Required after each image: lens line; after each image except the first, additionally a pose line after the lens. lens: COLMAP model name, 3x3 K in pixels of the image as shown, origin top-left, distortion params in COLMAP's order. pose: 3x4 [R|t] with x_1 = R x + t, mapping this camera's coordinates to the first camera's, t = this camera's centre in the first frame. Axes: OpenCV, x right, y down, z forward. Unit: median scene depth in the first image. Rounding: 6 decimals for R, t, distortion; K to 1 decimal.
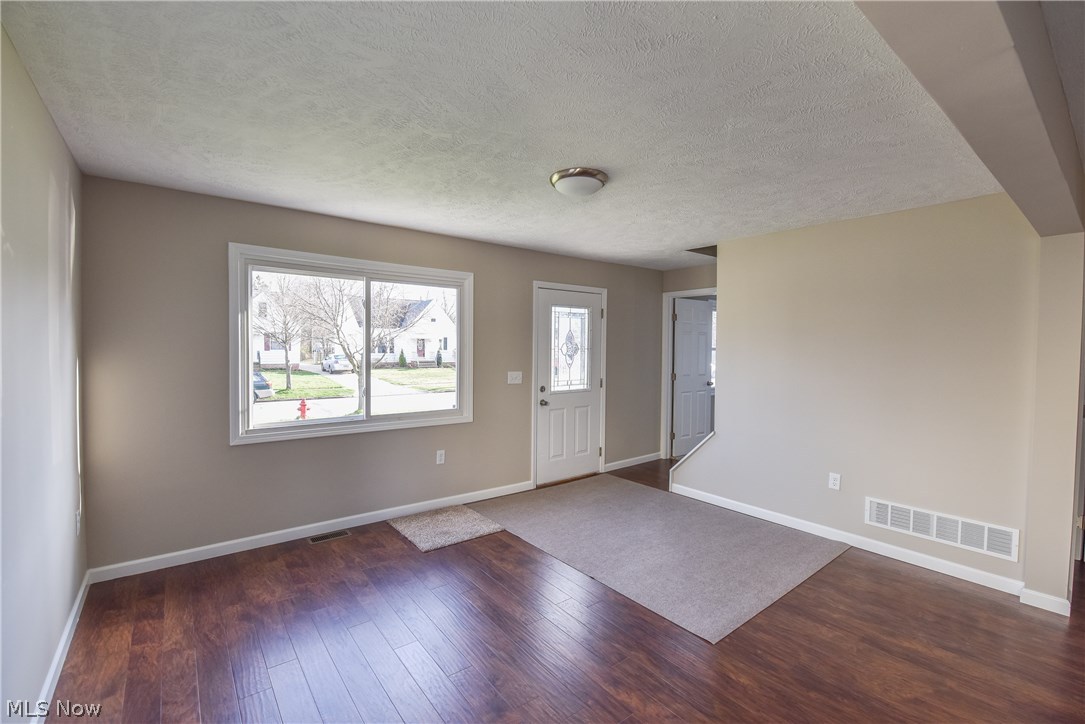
lens RADIAL K [[466.8, 0, 543.0], [0, 466.8, 356.7], [0, 0, 1]] dist [0.001602, -0.010120]
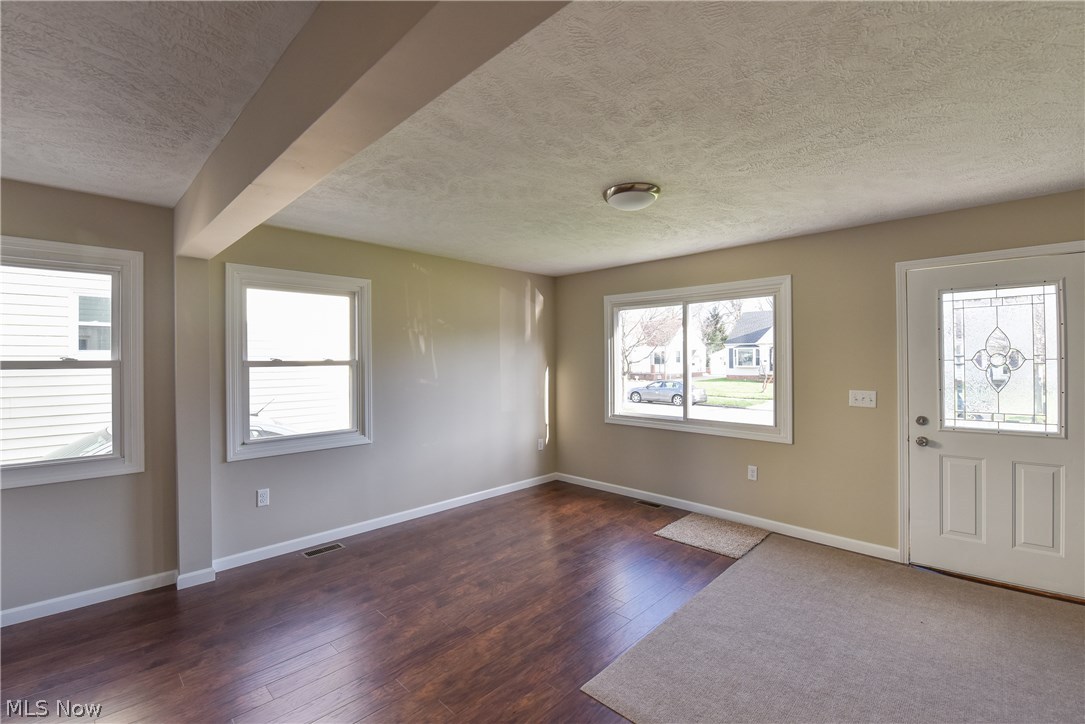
lens RADIAL K [[466.8, 0, 543.0], [0, 466.8, 356.7], [0, 0, 1]] dist [0.001602, -0.010120]
pose [[0.138205, -0.016907, -0.990259, 0.729903], [-0.016191, 0.999682, -0.019328, 0.000103], [0.990271, 0.018705, 0.137887, 0.464289]]
